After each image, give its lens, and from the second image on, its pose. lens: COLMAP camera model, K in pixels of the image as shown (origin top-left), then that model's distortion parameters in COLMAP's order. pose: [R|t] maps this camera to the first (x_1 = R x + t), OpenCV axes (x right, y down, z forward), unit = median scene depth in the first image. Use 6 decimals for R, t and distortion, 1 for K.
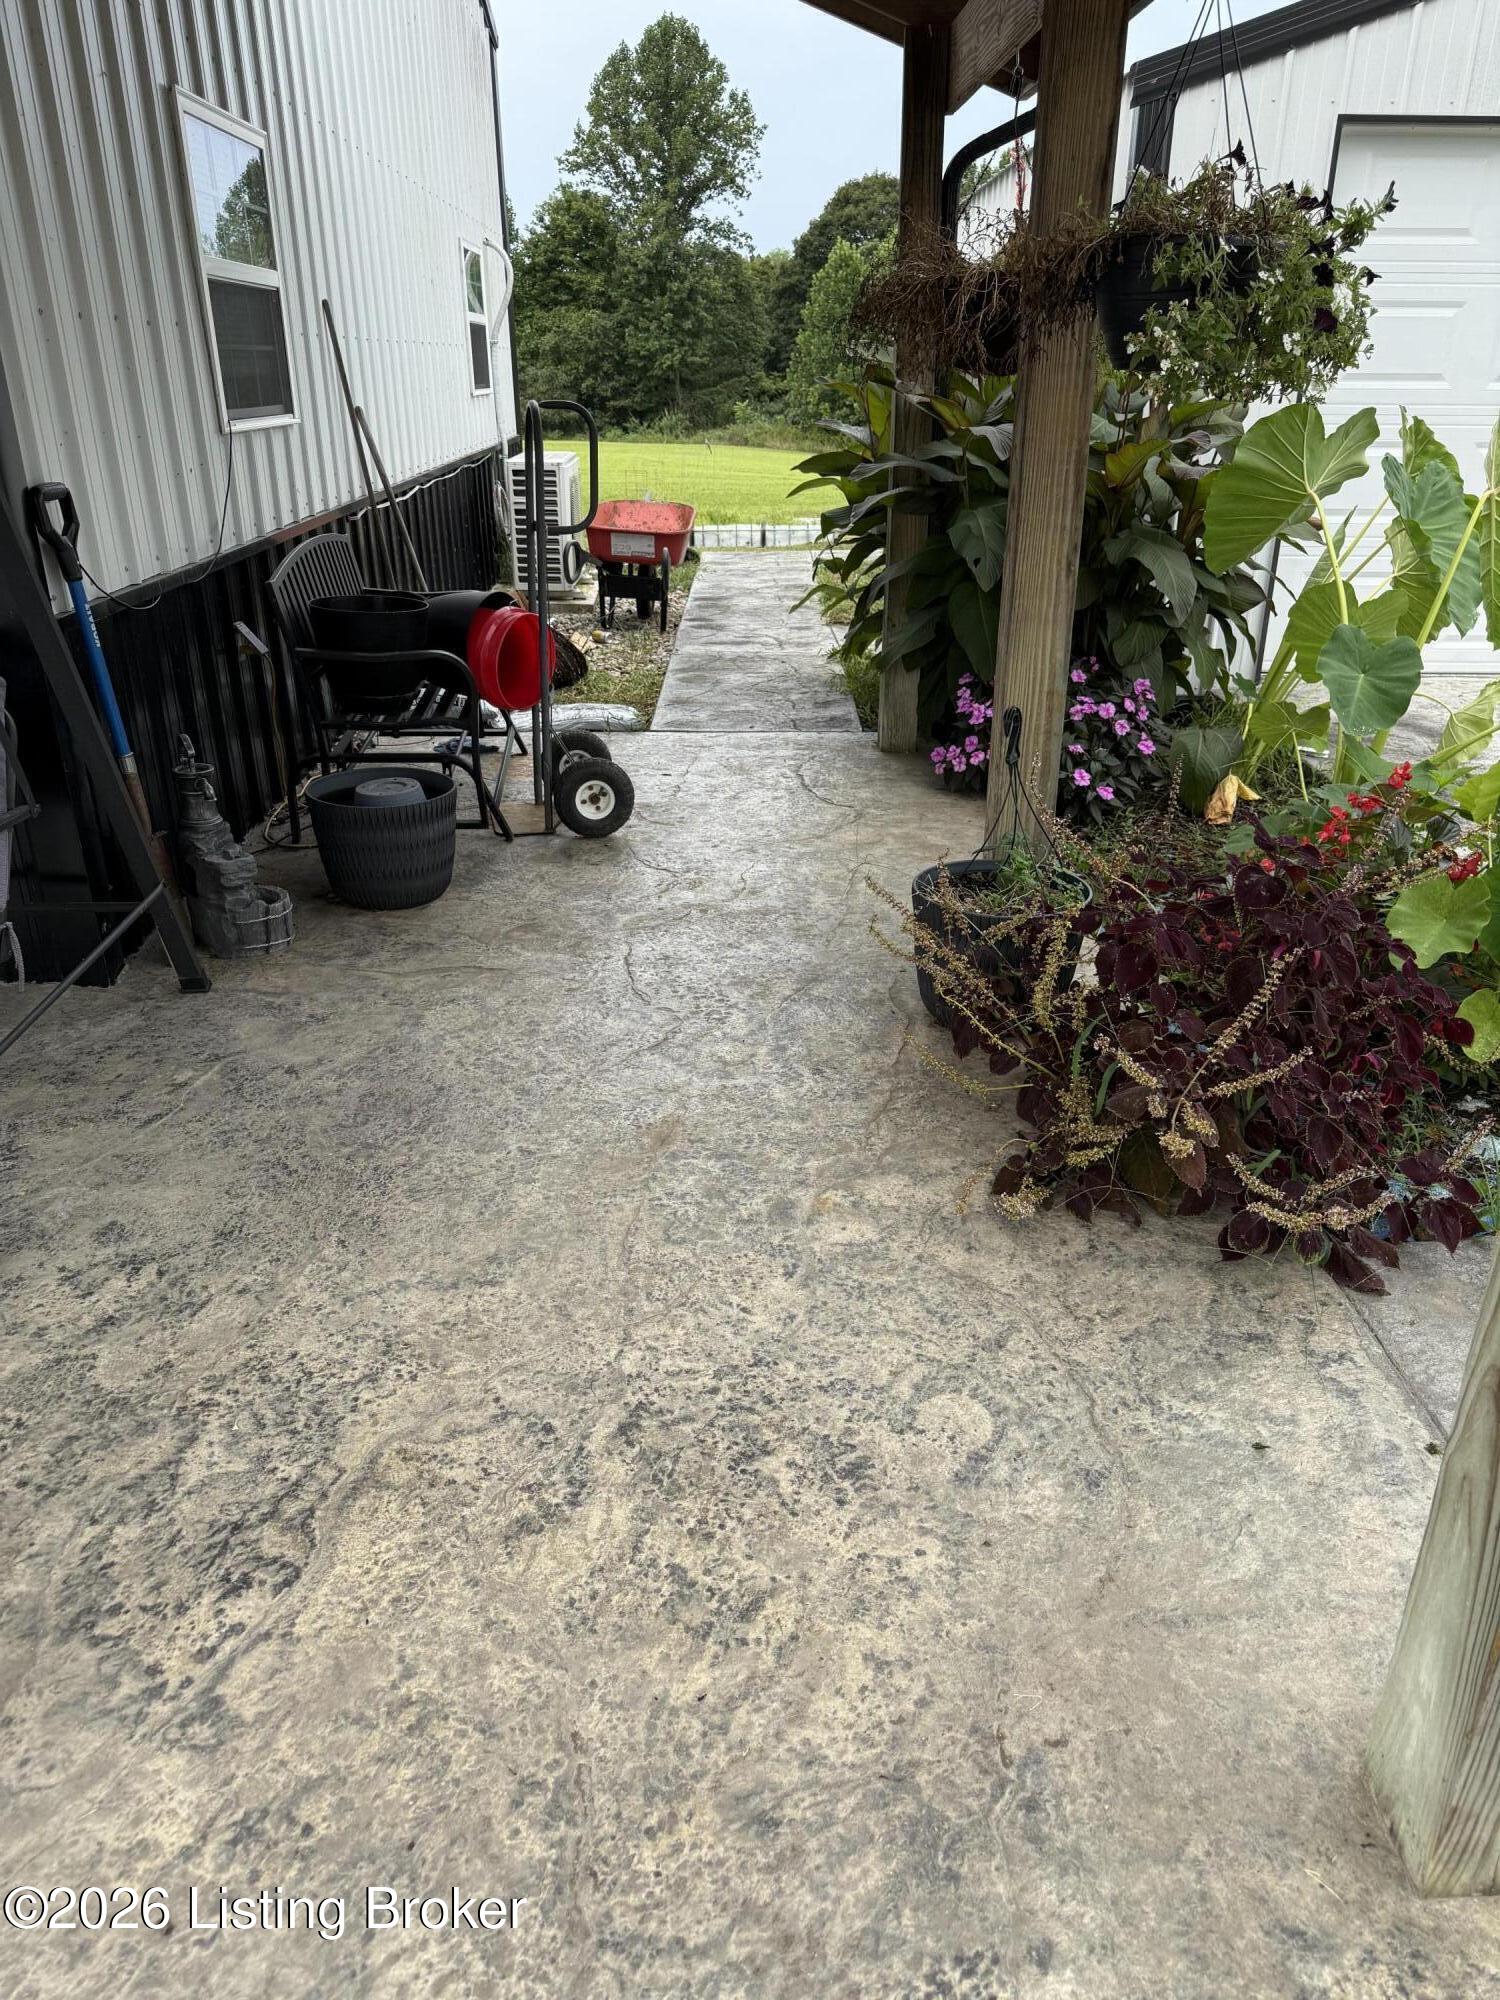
lens RADIAL K [[1389.8, 0, 750.0], [0, 1389.8, 1000.0], [0, 0, 1]] dist [0.103462, -0.166920]
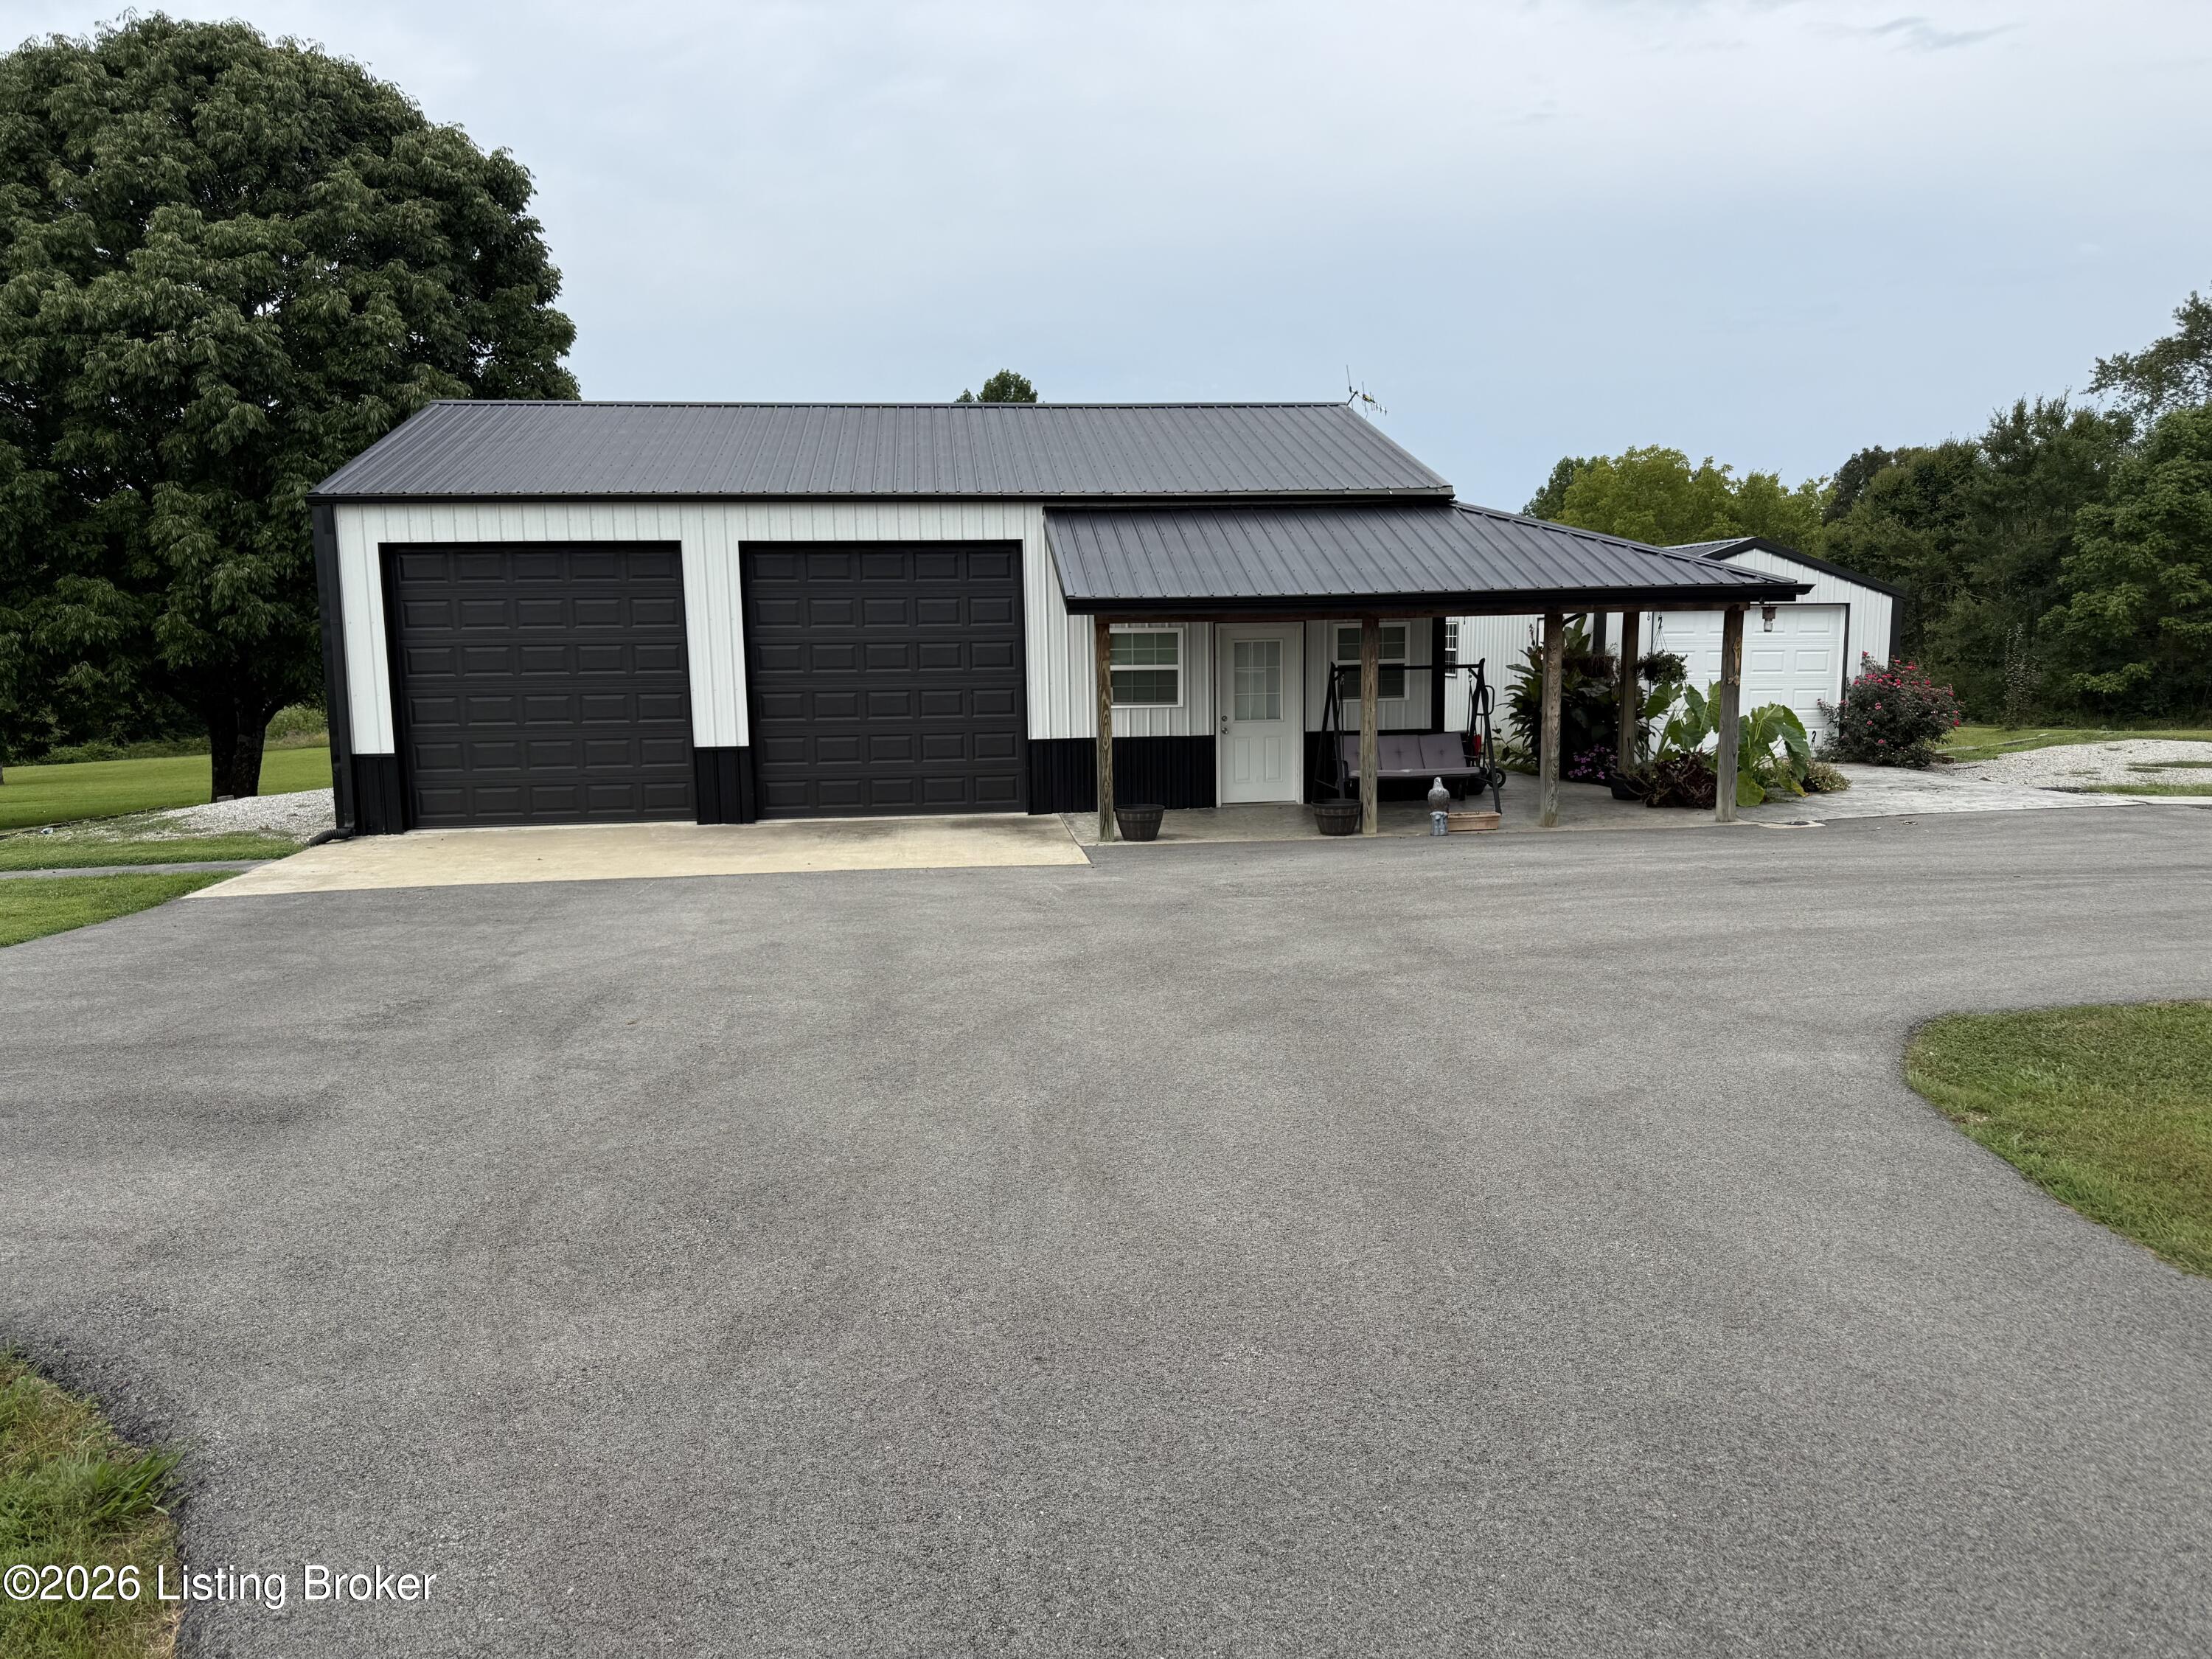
lens RADIAL K [[1537.1, 0, 1106.0], [0, 1537.1, 829.5], [0, 0, 1]] dist [0.103462, -0.166920]
pose [[0.997553, -0.016769, 0.067881, -1.447716], [0.036118, 0.954846, -0.294896, 1.190960], [-0.059871, 0.296626, 0.953115, -2.908982]]
